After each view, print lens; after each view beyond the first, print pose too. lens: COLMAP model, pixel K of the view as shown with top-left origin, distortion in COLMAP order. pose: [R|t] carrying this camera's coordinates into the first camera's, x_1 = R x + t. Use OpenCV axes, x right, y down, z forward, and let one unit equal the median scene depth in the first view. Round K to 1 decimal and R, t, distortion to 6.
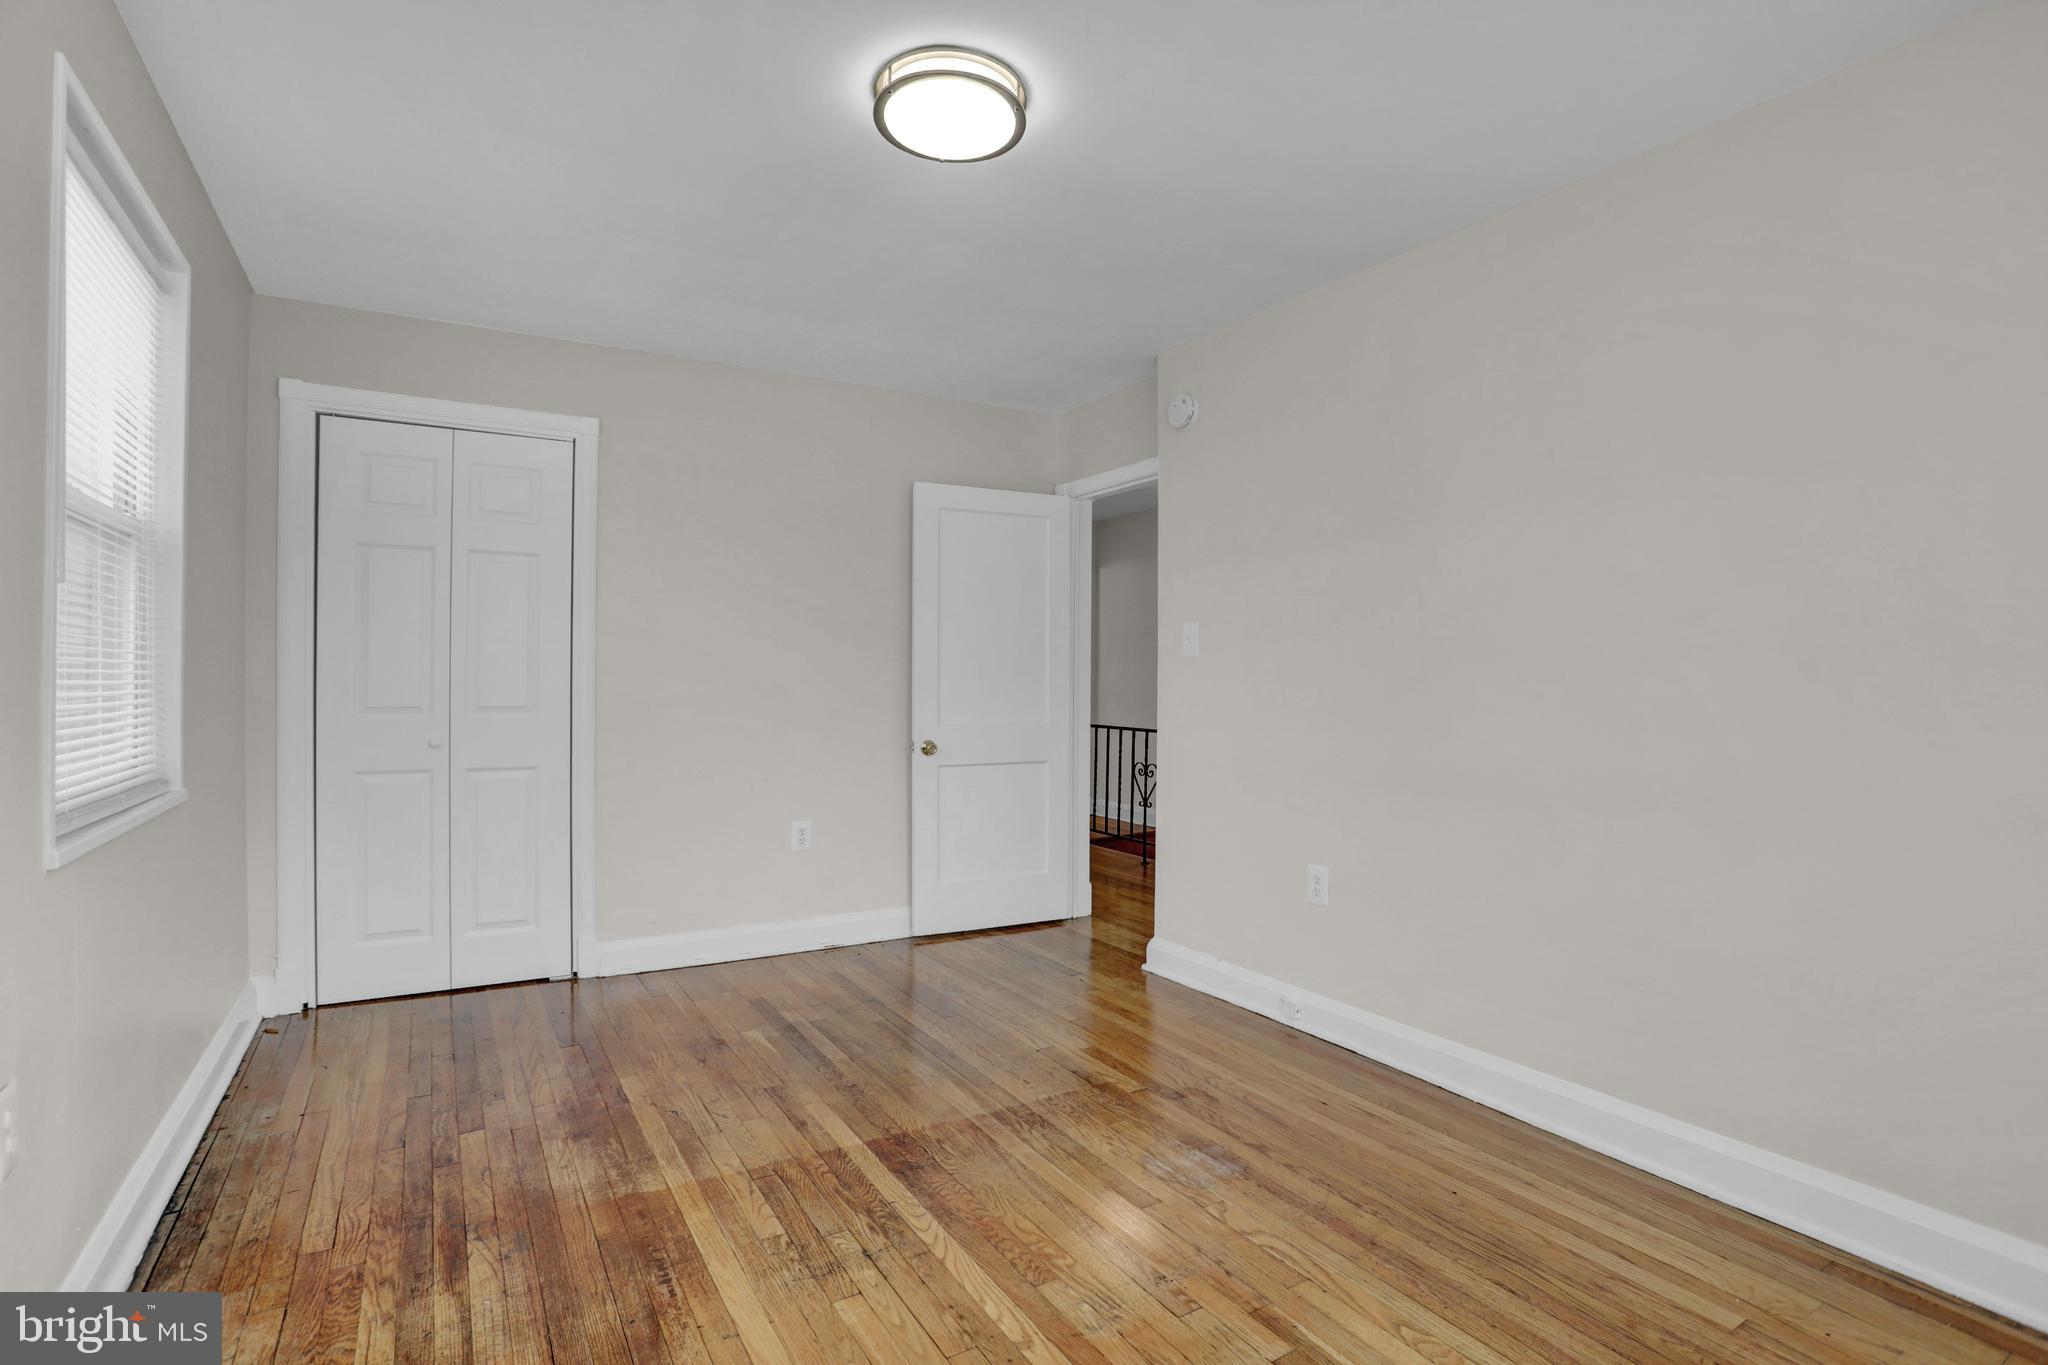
lens RADIAL K [[998.4, 0, 1024.0], [0, 998.4, 682.5], [0, 0, 1]] dist [-0.057299, 0.025054]
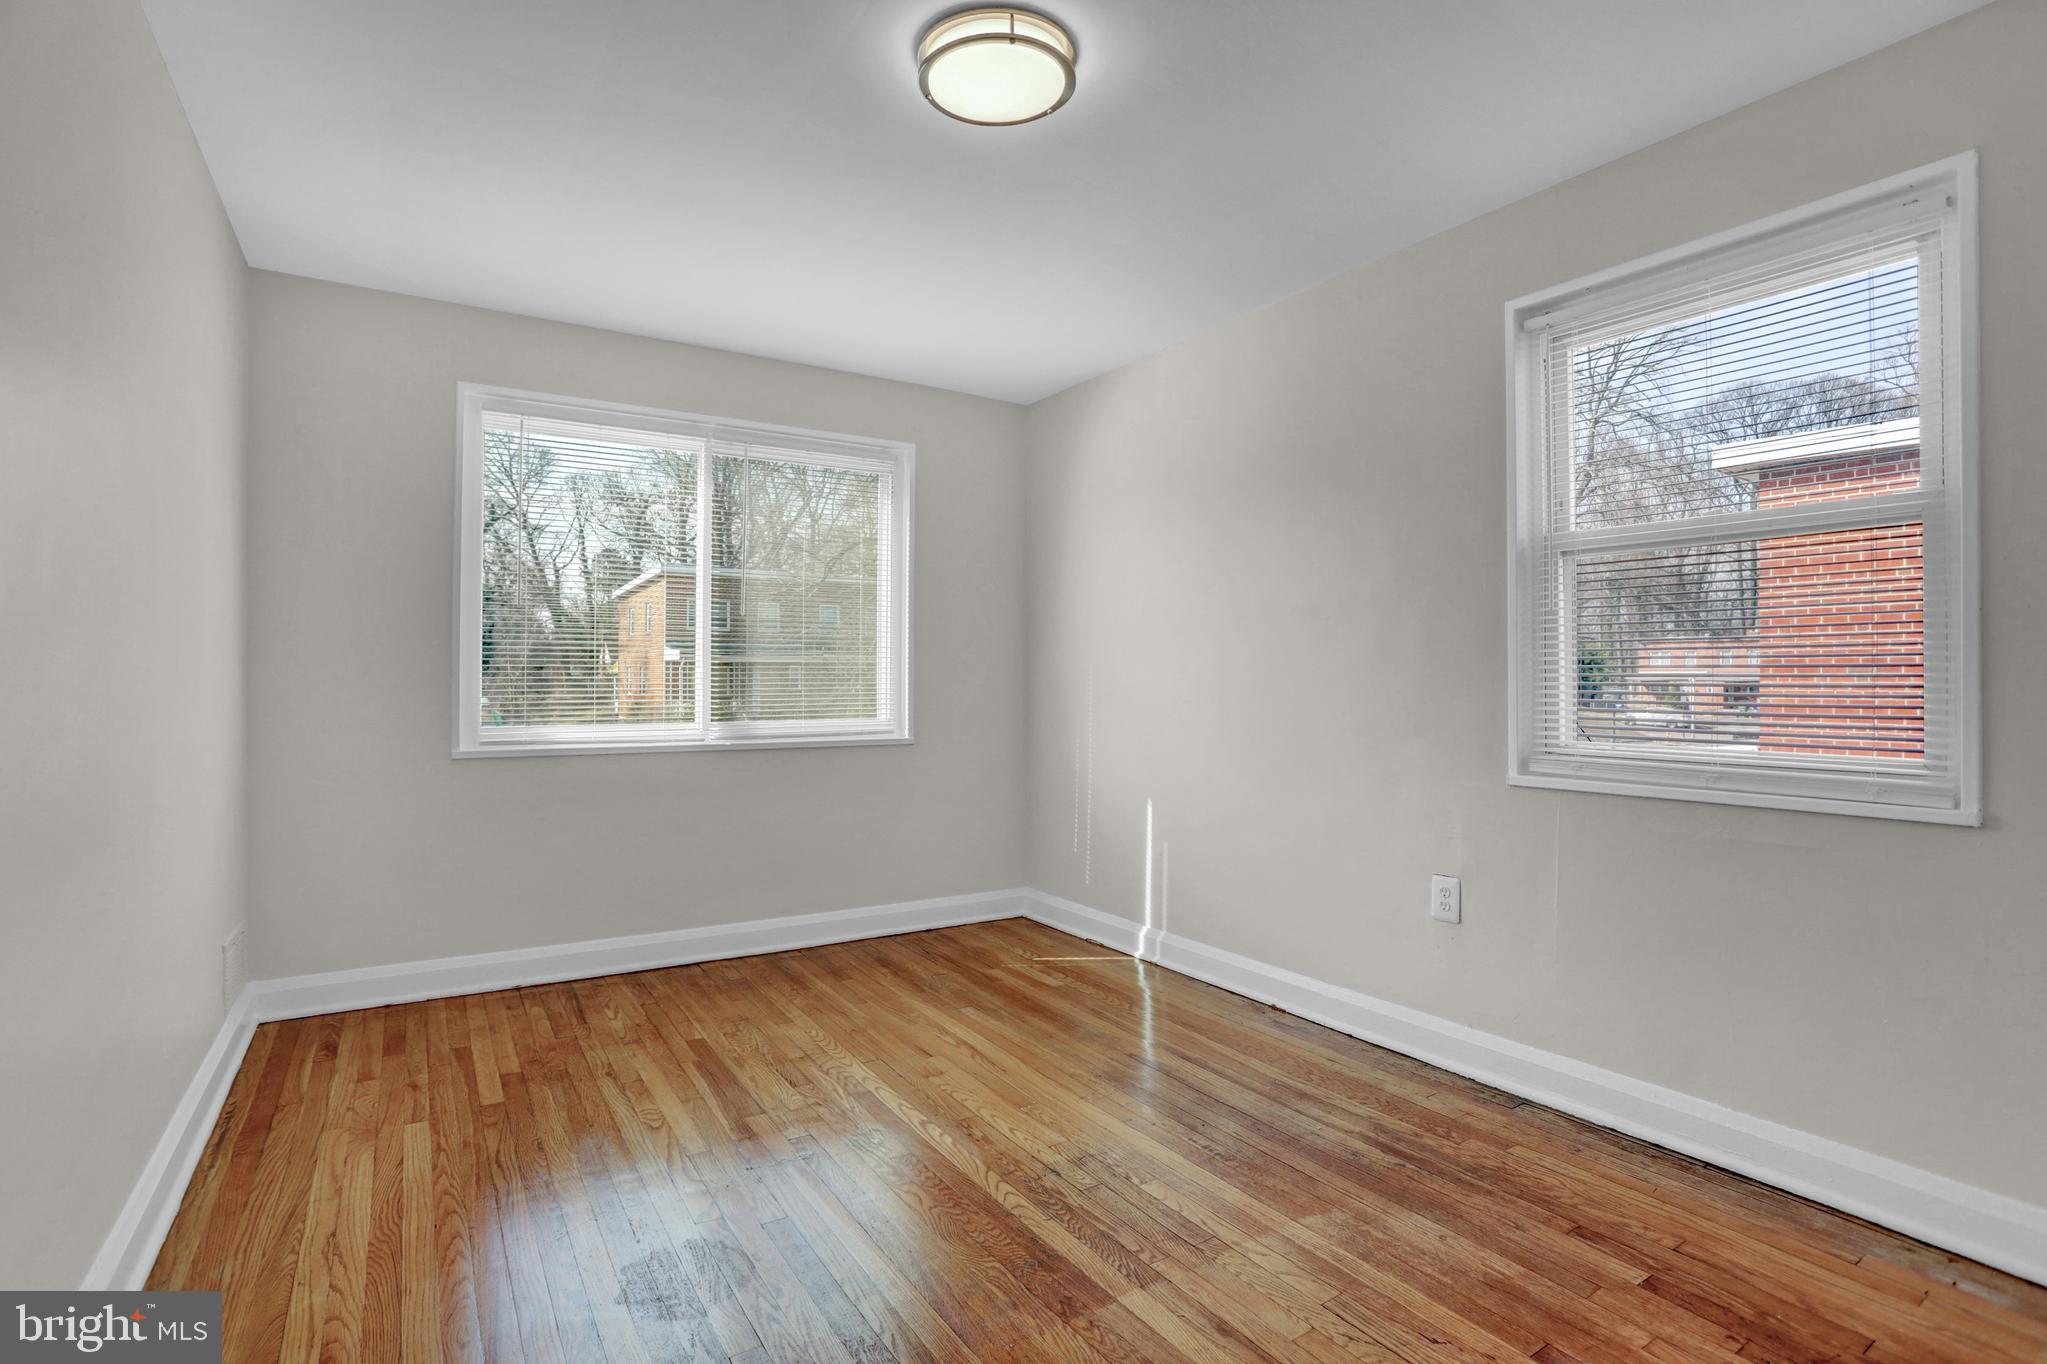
lens RADIAL K [[998.0, 0, 1023.5], [0, 998.0, 682.0], [0, 0, 1]] dist [-0.057299, 0.025054]
pose [[-0.999732, -0.006991, -0.022057, -0.088013], [-0.007135, 0.999954, 0.006468, 0.006317], [0.022011, 0.006624, -0.999736, 2.009707]]
